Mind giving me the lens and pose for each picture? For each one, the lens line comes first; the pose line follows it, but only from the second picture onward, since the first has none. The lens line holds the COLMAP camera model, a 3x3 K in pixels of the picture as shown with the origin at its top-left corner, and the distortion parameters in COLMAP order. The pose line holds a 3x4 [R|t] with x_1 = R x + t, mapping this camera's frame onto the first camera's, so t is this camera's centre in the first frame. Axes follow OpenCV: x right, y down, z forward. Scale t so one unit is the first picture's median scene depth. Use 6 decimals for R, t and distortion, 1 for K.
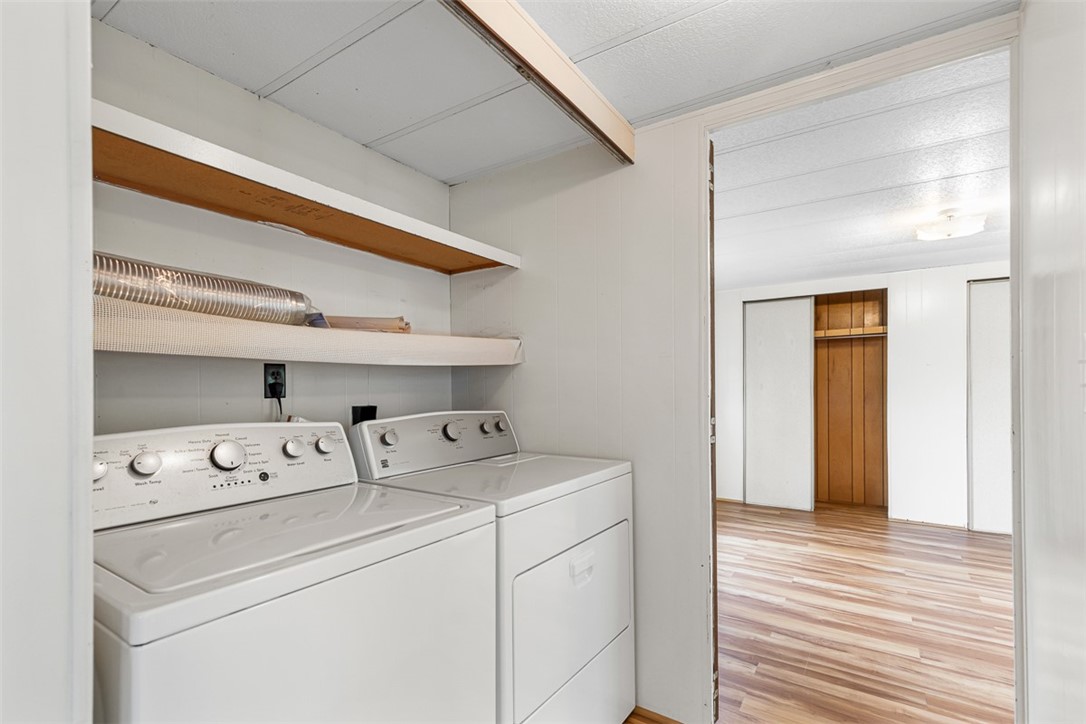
lens RADIAL K [[496.1, 0, 545.0], [0, 496.1, 377.6], [0, 0, 1]] dist [0.008257, -0.000697]
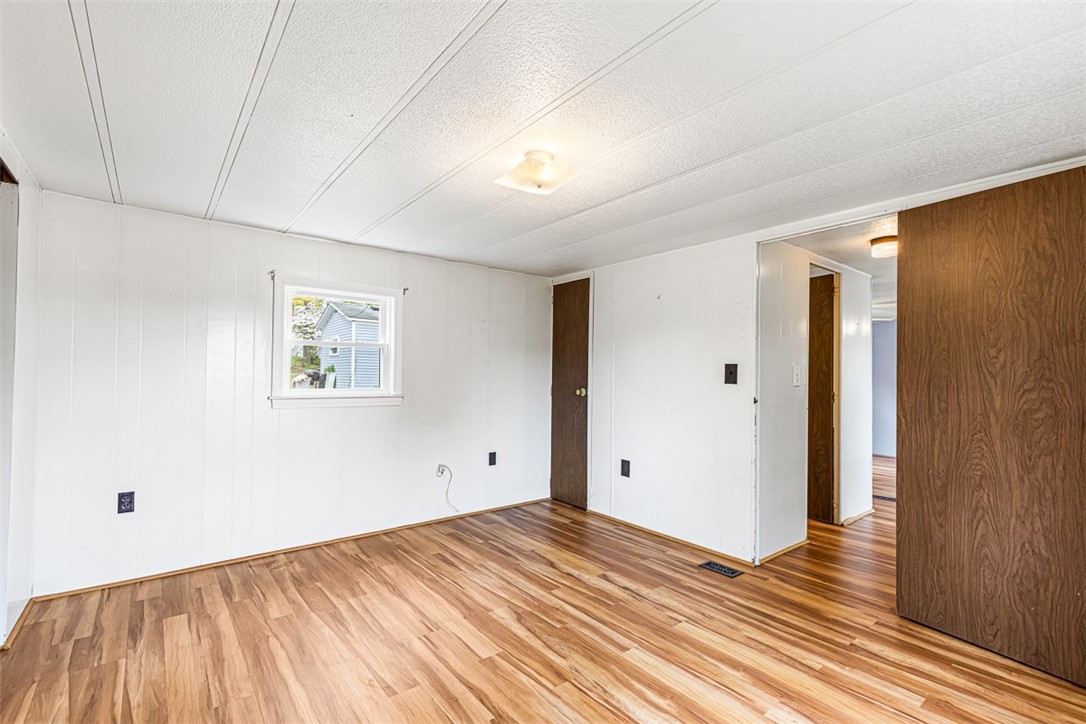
lens RADIAL K [[496.1, 0, 545.0], [0, 496.1, 377.6], [0, 0, 1]] dist [0.008257, -0.000697]
pose [[-0.955297, -0.004188, 0.295617, 0.703651], [-0.007918, 0.999903, -0.011421, 0.030086], [-0.295541, -0.013252, -0.955238, 2.112131]]
